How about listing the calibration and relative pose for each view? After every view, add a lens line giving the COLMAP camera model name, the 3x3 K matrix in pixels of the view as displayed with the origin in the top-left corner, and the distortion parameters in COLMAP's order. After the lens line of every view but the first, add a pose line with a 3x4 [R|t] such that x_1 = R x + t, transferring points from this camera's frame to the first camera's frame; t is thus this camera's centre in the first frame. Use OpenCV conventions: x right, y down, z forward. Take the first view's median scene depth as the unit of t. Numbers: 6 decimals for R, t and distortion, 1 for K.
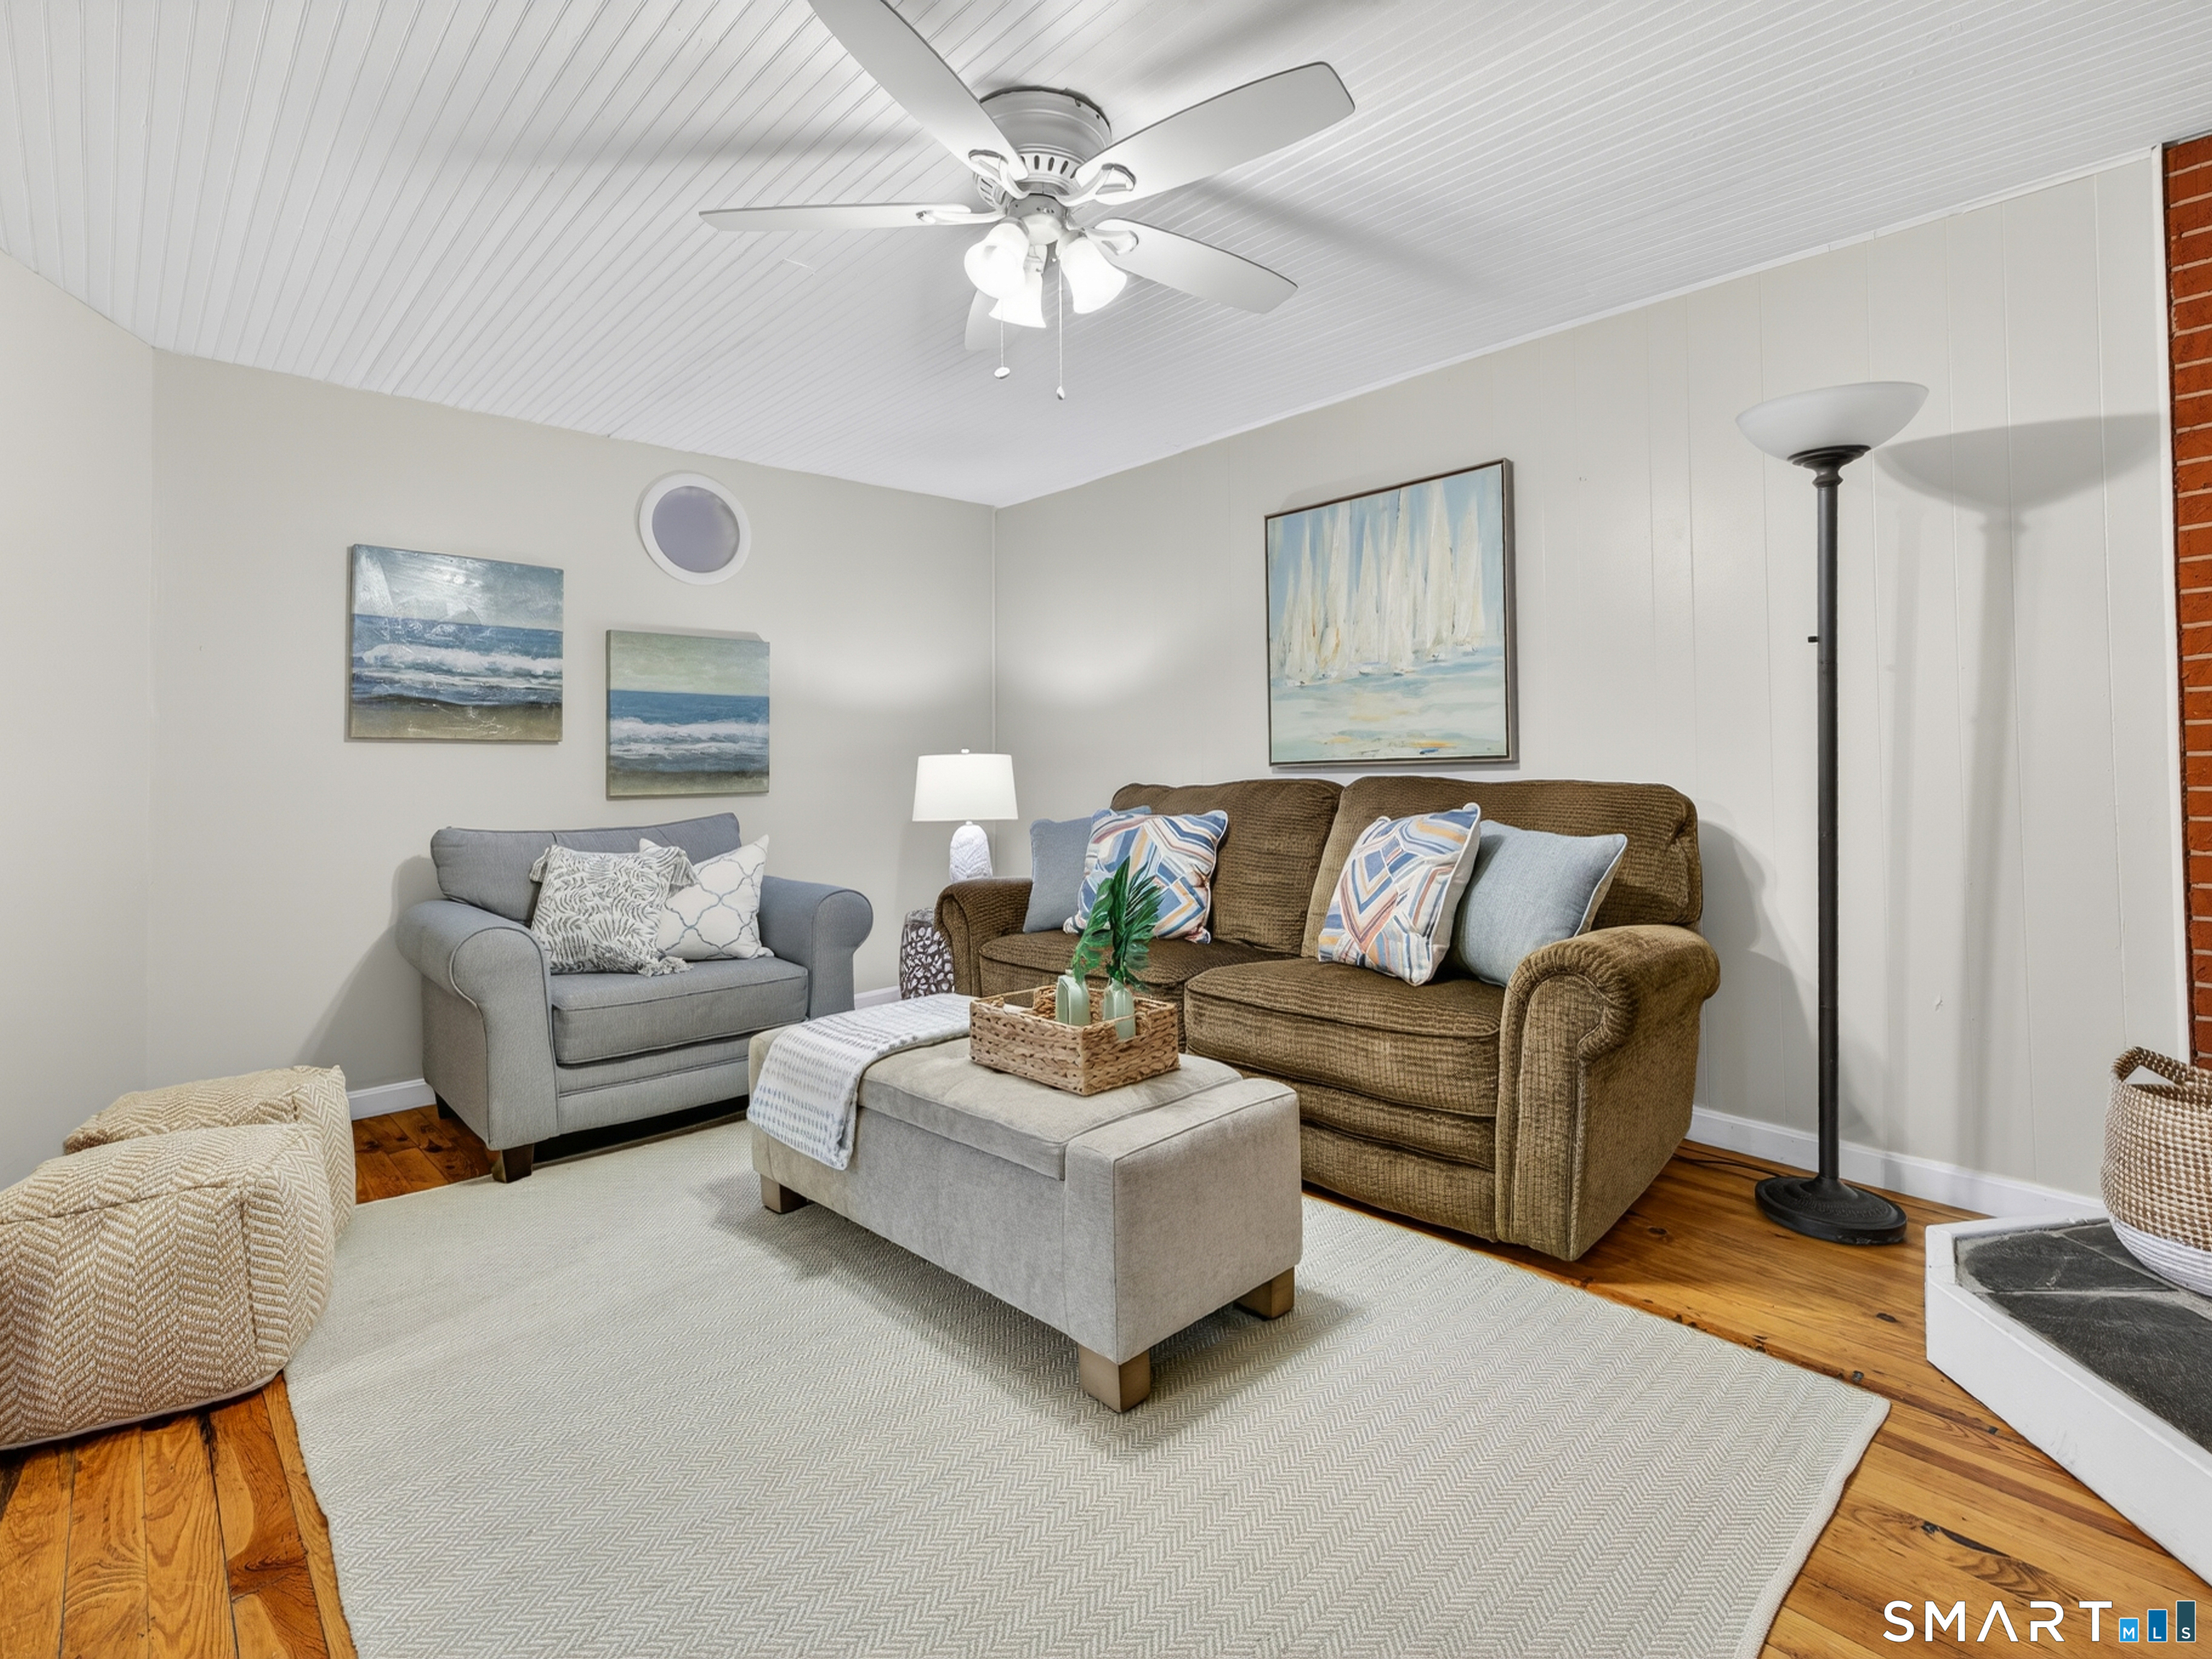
lens RADIAL K [[1025.4, 0, 1109.0], [0, 1025.4, 776.5], [0, 0, 1]] dist [-0.000896, 0.000041]
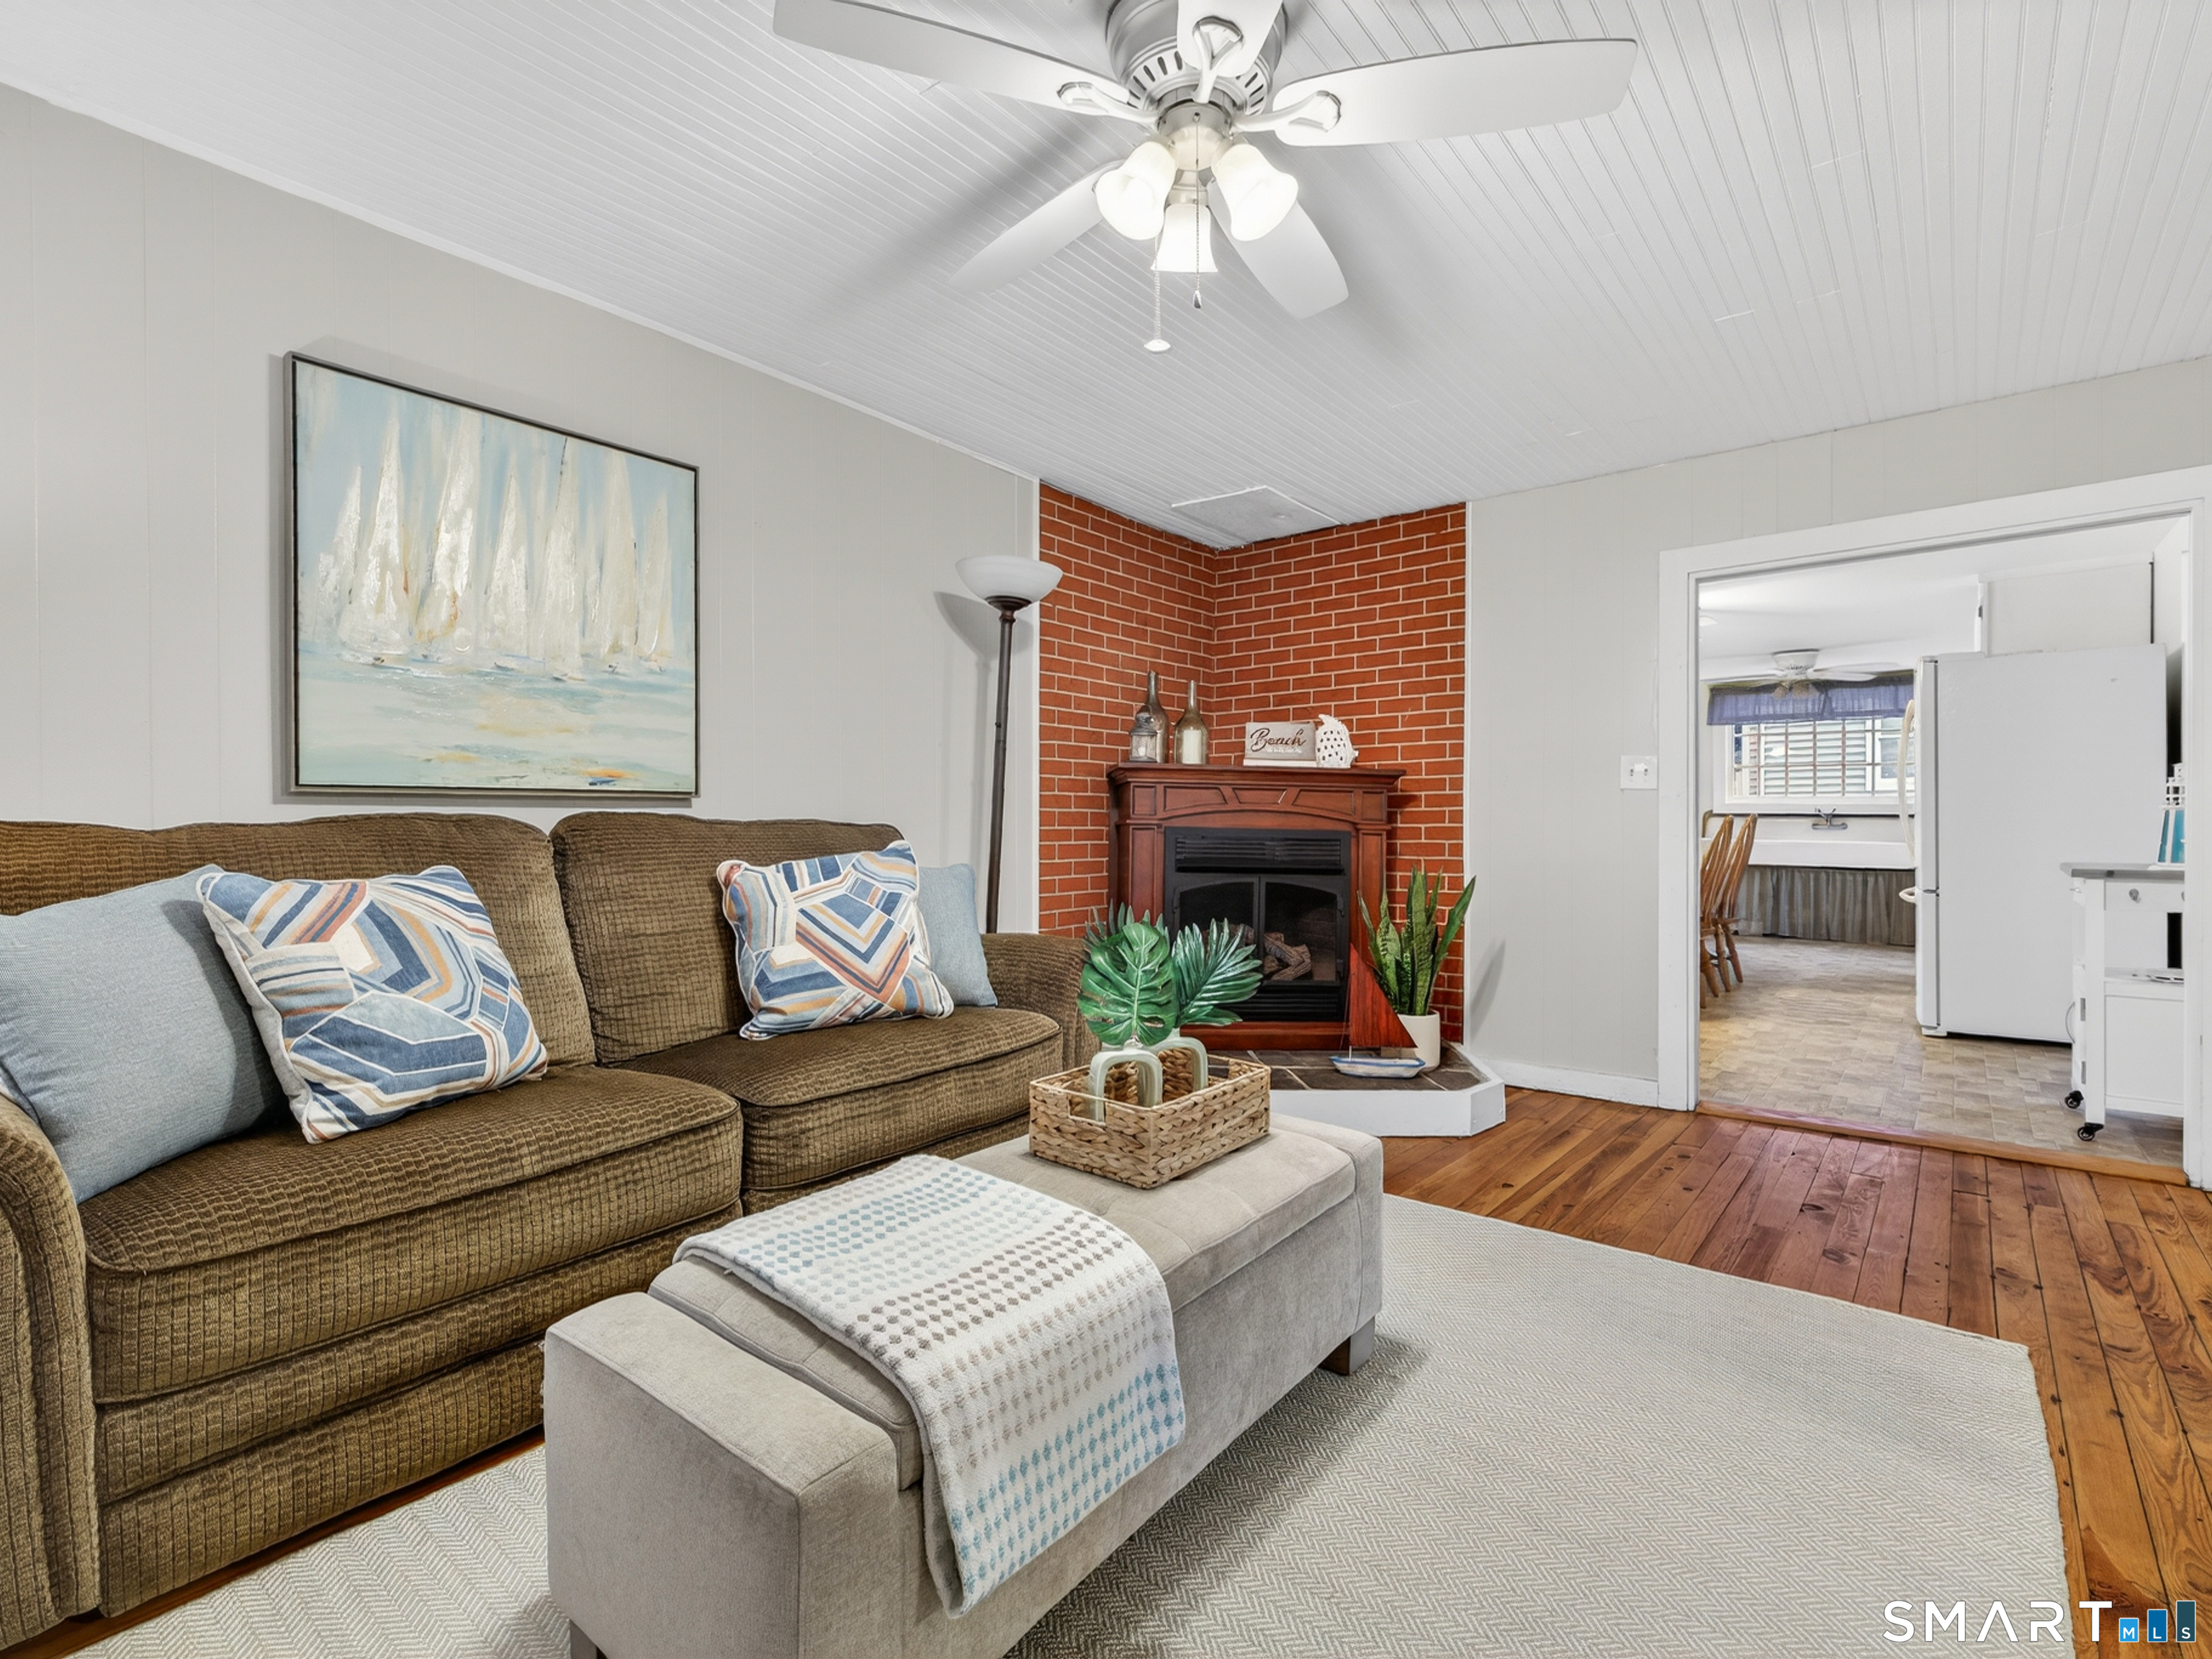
lens RADIAL K [[1046.0, 0, 1109.9], [0, 1046.0, 813.3], [0, 0, 1]] dist [0.016677, 0.000415]
pose [[-0.112649, 0.017218, 0.993486, -0.557130], [-0.005107, 0.999827, -0.017907, 0.012668], [-0.993622, -0.007091, -0.112542, 0.700837]]
